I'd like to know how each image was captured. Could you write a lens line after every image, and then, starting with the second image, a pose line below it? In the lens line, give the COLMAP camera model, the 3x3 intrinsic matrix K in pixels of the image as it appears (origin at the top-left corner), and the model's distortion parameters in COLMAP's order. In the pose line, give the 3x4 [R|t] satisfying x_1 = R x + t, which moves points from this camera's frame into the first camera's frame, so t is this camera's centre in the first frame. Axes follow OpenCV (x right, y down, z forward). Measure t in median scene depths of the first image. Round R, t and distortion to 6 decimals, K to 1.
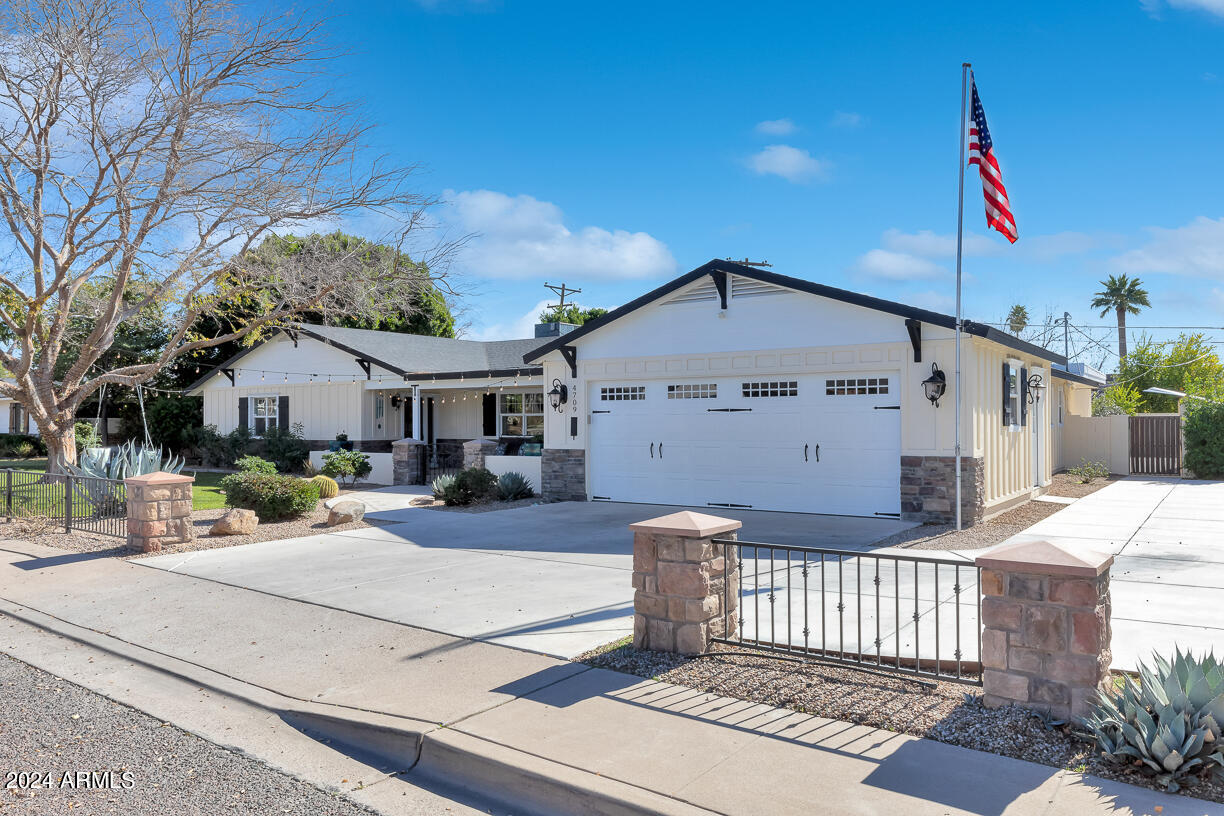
lens RADIAL K [[839.3, 0, 619.6], [0, 839.3, 414.9], [0, 0, 1]] dist [0.012750, 0.000197]
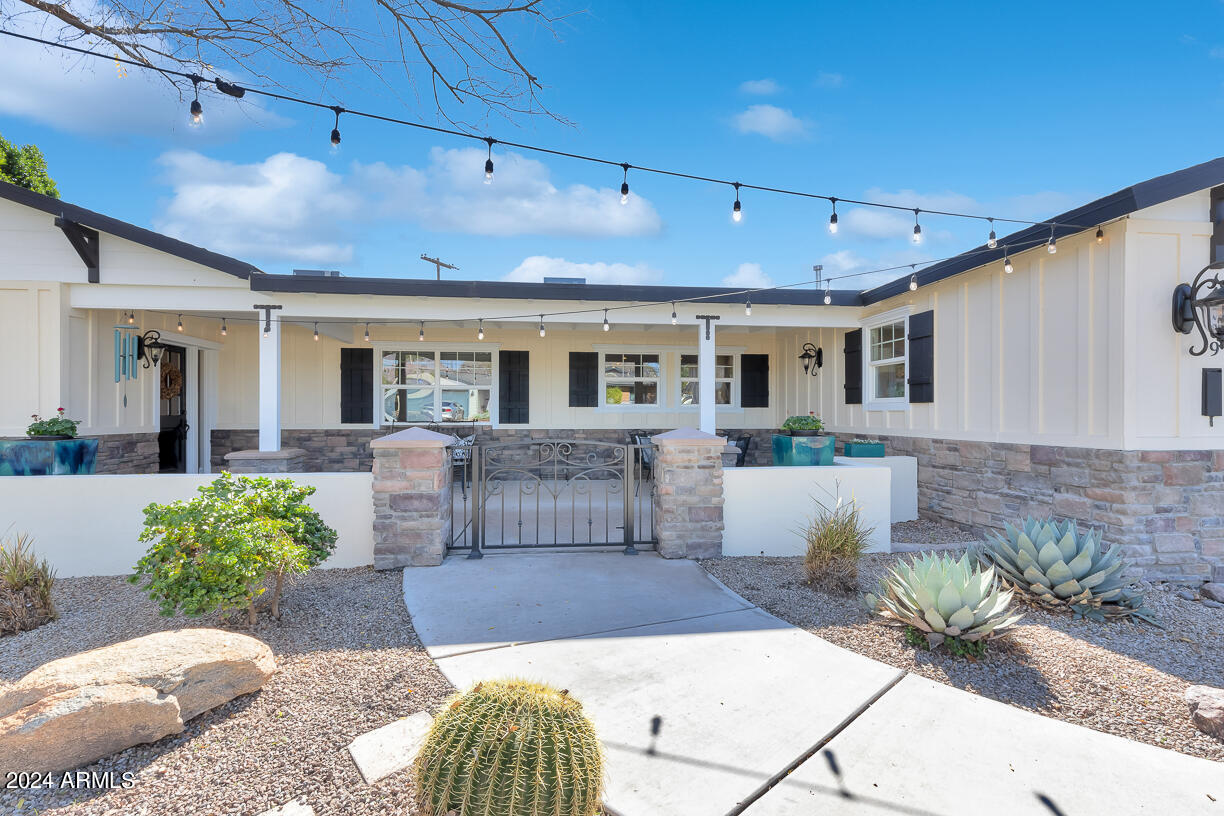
lens RADIAL K [[549.6, 0, 614.3], [0, 549.6, 412.1], [0, 0, 1]] dist [0.004985, 0.001117]
pose [[0.754864, 0.007110, 0.655843, -0.340448], [-0.009922, 0.999951, 0.000579, 0.020041], [-0.655806, -0.006944, 0.754897, 0.770981]]
